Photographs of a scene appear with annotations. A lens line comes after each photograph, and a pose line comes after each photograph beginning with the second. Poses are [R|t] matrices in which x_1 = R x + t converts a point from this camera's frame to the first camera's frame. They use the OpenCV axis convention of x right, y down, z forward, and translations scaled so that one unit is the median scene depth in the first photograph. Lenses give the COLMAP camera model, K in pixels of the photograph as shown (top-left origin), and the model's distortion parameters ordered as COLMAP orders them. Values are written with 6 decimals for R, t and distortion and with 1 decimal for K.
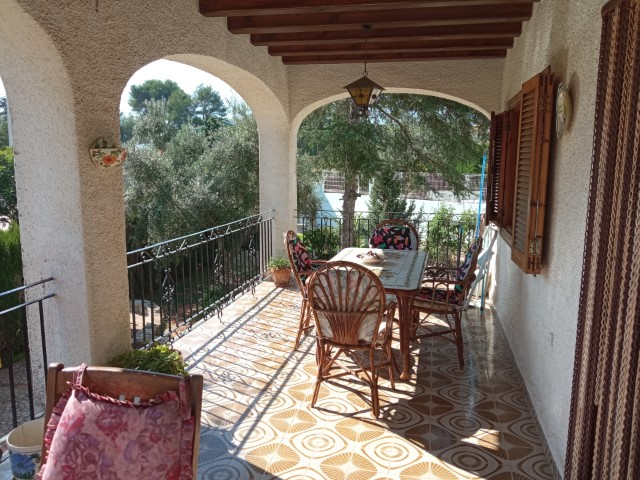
lens RADIAL K [[517.5, 0, 323.3], [0, 517.5, 239.1], [0, 0, 1]] dist [0.112549, -0.180747]
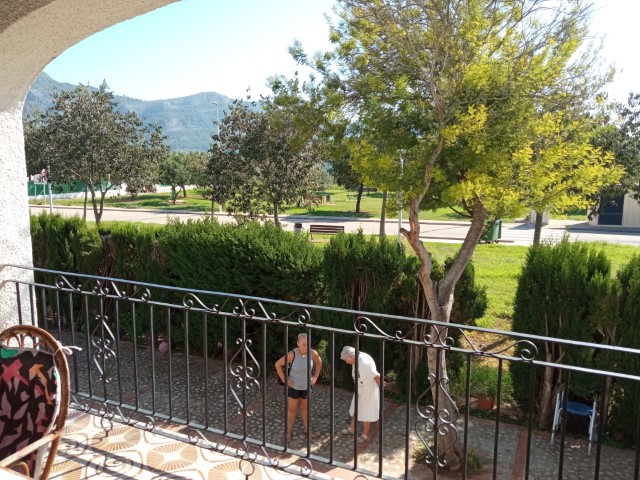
lens RADIAL K [[517.5, 0, 323.3], [0, 517.5, 239.1], [0, 0, 1]] dist [0.112549, -0.180747]
pose [[-0.242885, 0.135465, -0.960550, 0.272297], [-0.144307, 0.974138, 0.173871, -0.188720], [0.959262, 0.180844, -0.217055, 1.297670]]
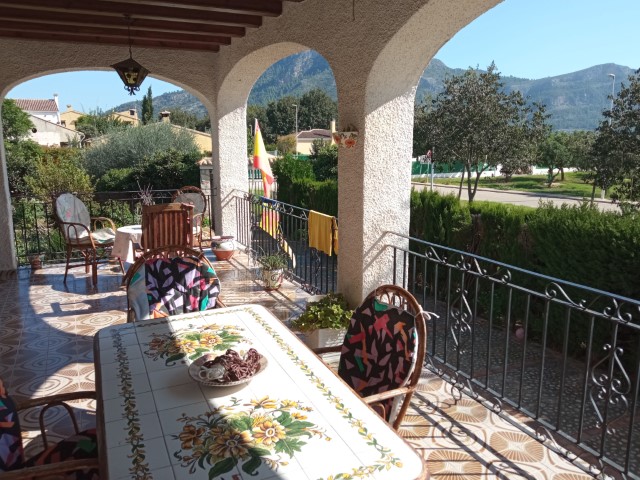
lens RADIAL K [[517.5, 0, 323.3], [0, 517.5, 239.1], [0, 0, 1]] dist [0.112549, -0.180747]
pose [[-0.801449, 0.102117, -0.589281, 0.259510], [-0.091472, 0.952792, 0.289517, -0.183819], [0.591027, 0.285936, -0.754273, 1.293216]]
